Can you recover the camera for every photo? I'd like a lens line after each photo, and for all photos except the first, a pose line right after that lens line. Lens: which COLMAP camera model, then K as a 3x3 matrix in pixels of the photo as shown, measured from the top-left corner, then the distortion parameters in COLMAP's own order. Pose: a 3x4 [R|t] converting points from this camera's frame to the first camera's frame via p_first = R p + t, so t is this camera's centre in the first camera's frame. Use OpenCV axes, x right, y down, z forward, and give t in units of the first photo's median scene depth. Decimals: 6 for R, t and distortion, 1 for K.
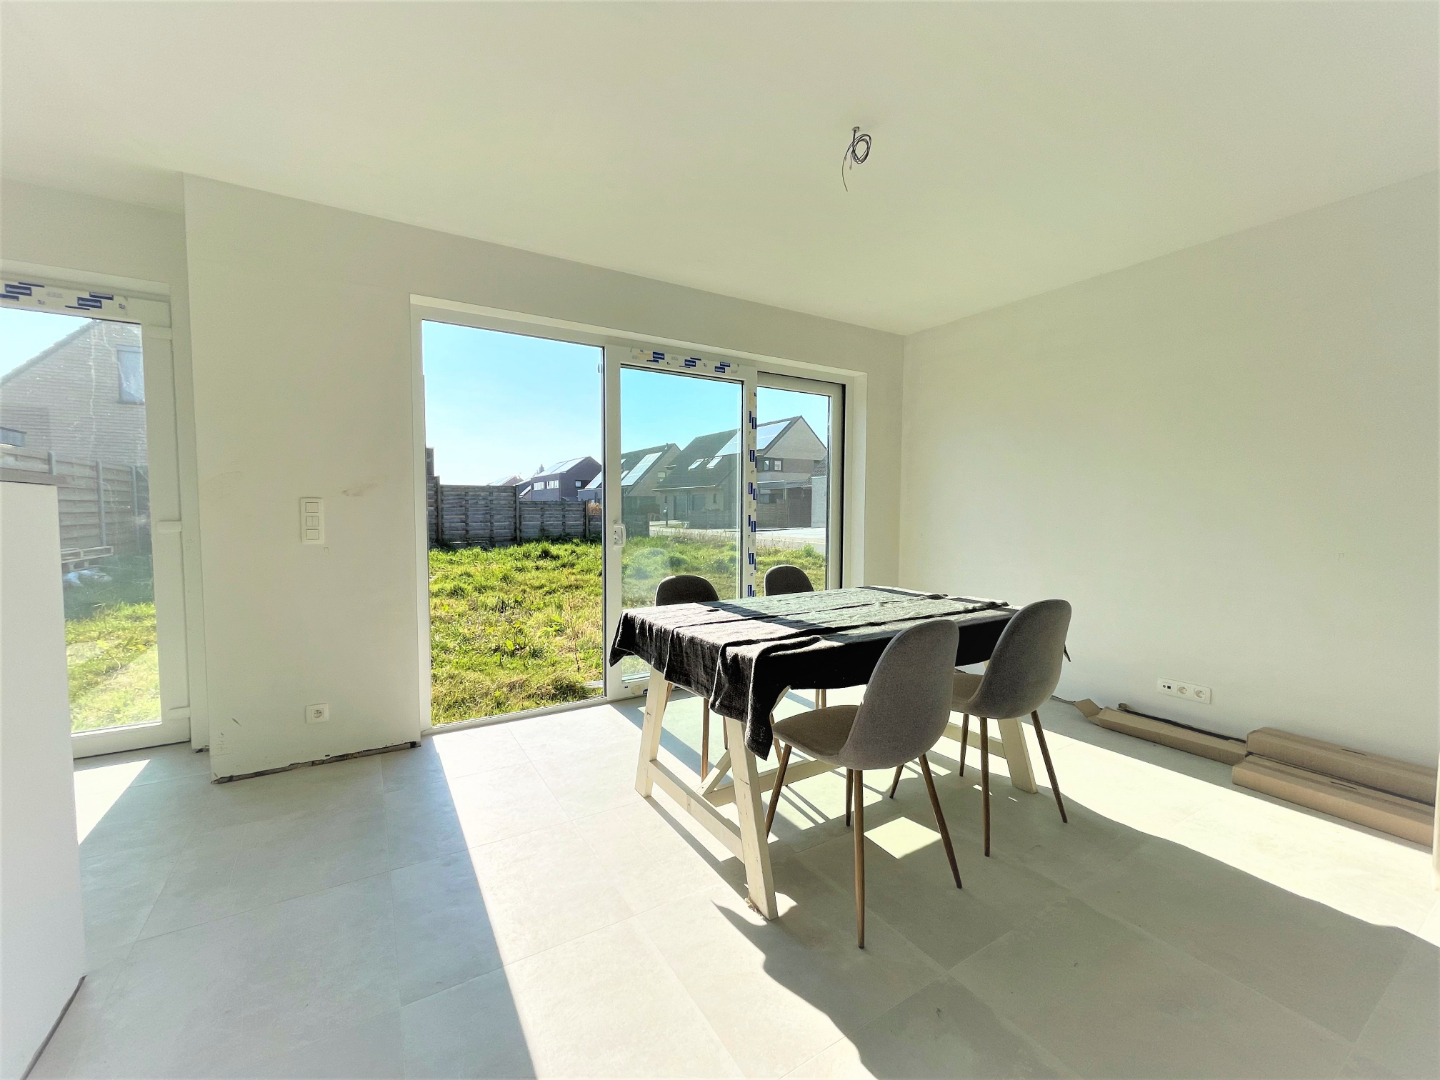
lens RADIAL K [[581.8, 0, 712.6], [0, 581.8, 542.0], [0, 0, 1]] dist [0.001814, 0.000152]
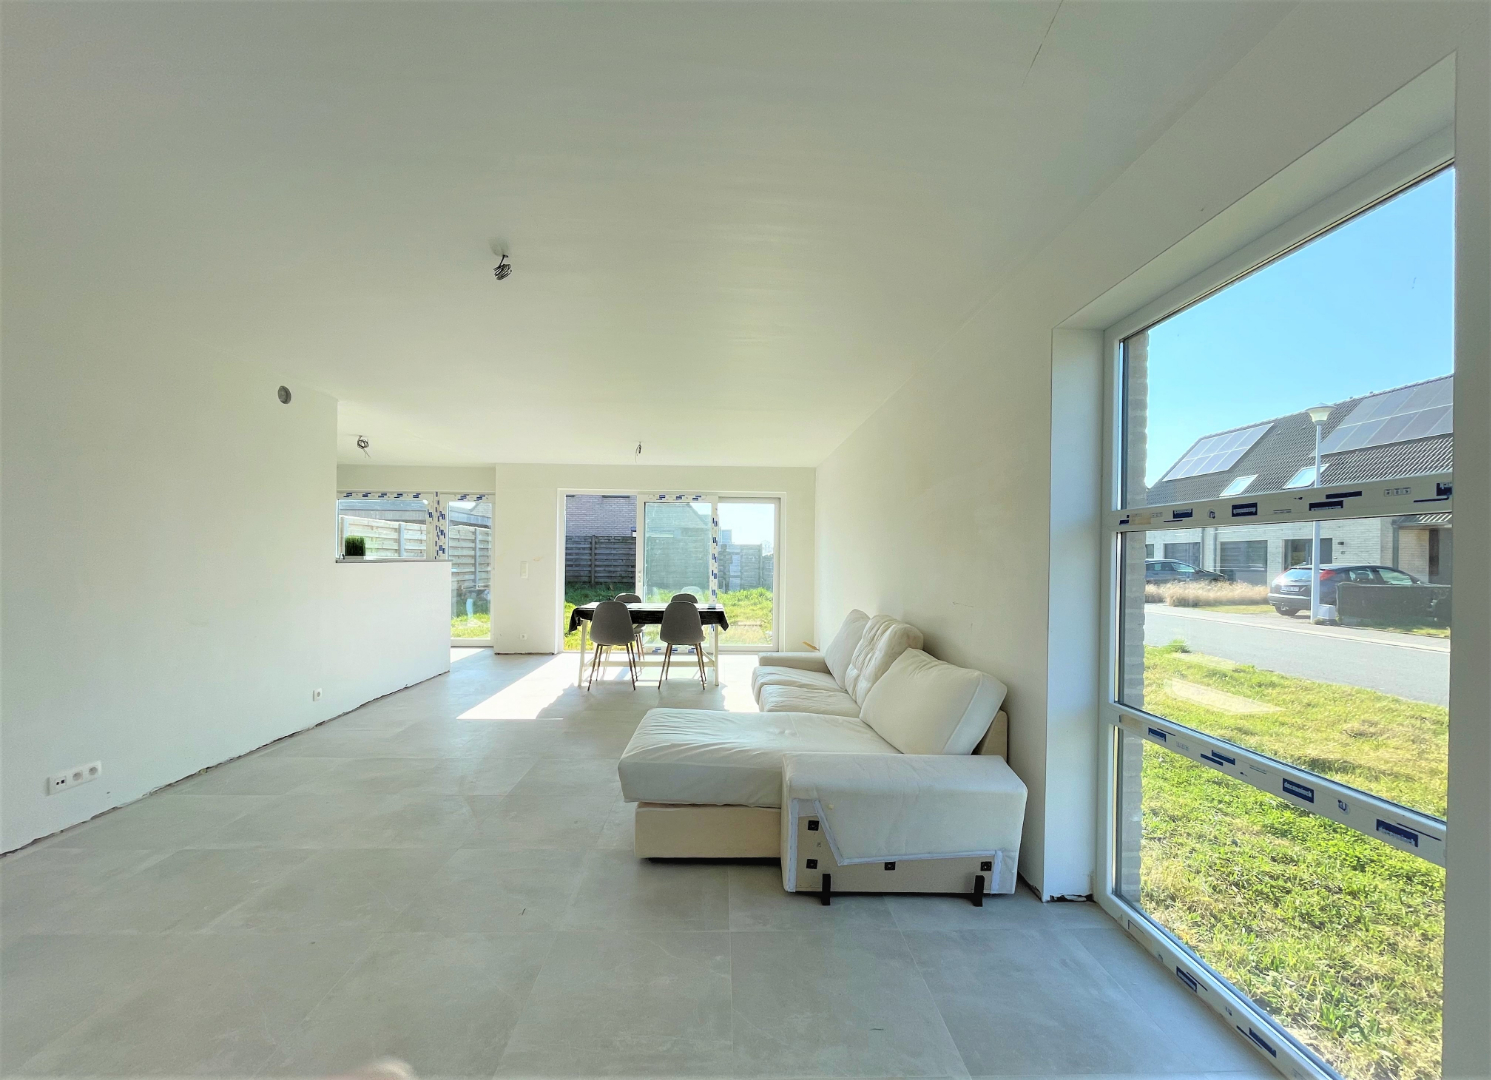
lens RADIAL K [[605.7, 0, 737.1], [0, 605.7, 562.3], [0, 0, 1]] dist [0.000221, -0.000104]
pose [[0.867133, 0.011329, -0.497948, 0.803565], [-0.037838, 0.998351, -0.043179, 0.007974], [0.496637, 0.056283, 0.866131, -0.506469]]
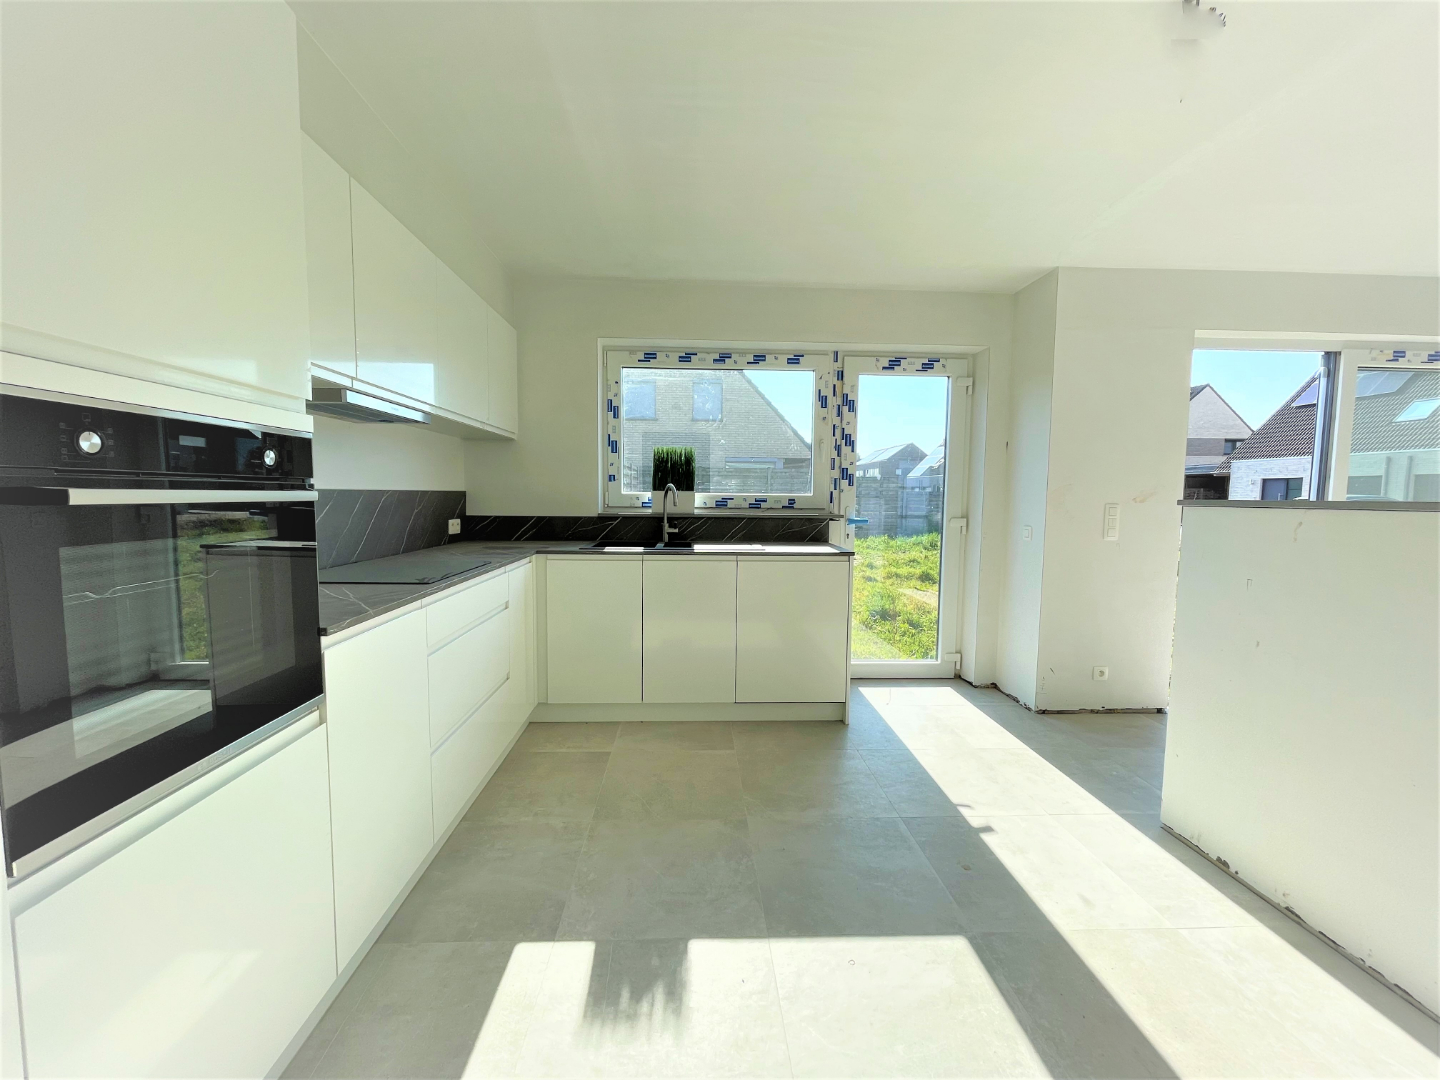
lens RADIAL K [[581.8, 0, 711.5], [0, 581.8, 543.1], [0, 0, 1]] dist [0.001814, 0.000152]
pose [[0.879011, 0.046339, -0.474544, -0.387899], [-0.035137, 0.998855, 0.032453, -0.000673], [0.475505, -0.011853, 0.879633, -0.241954]]
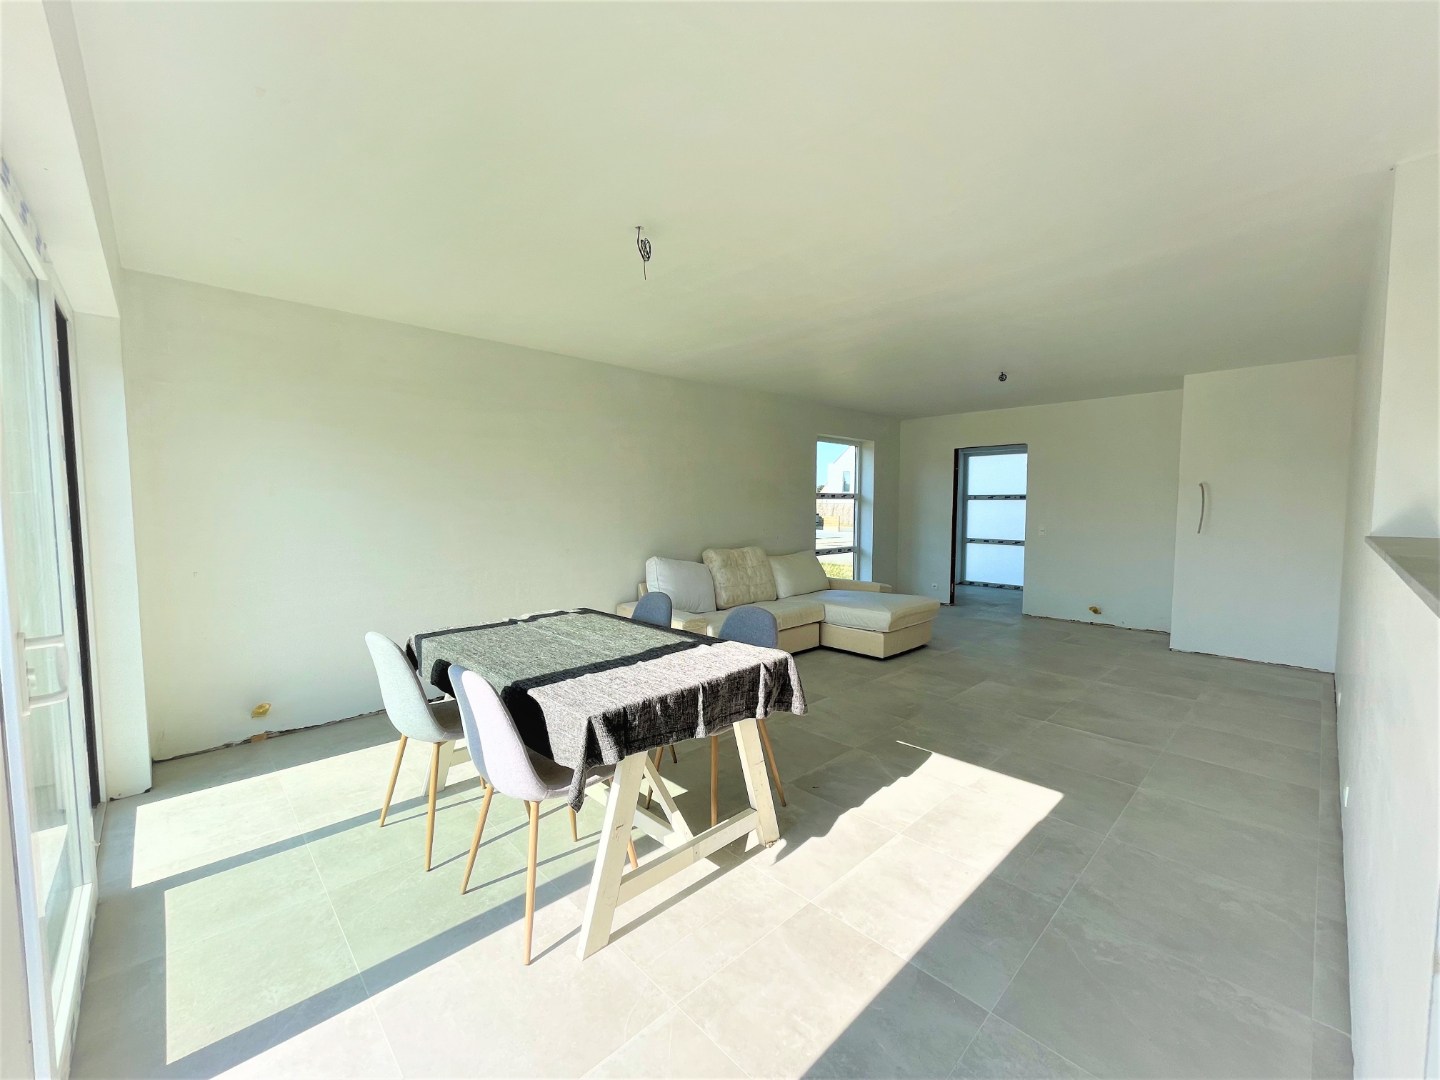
lens RADIAL K [[581.8, 0, 727.3], [0, 581.8, 538.5], [0, 0, 1]] dist [0.001814, 0.000152]
pose [[-0.227529, -0.068076, 0.971389, -0.351159], [0.048711, 0.995509, 0.081176, -0.057838], [-0.972552, 0.065787, -0.223192, 0.406468]]
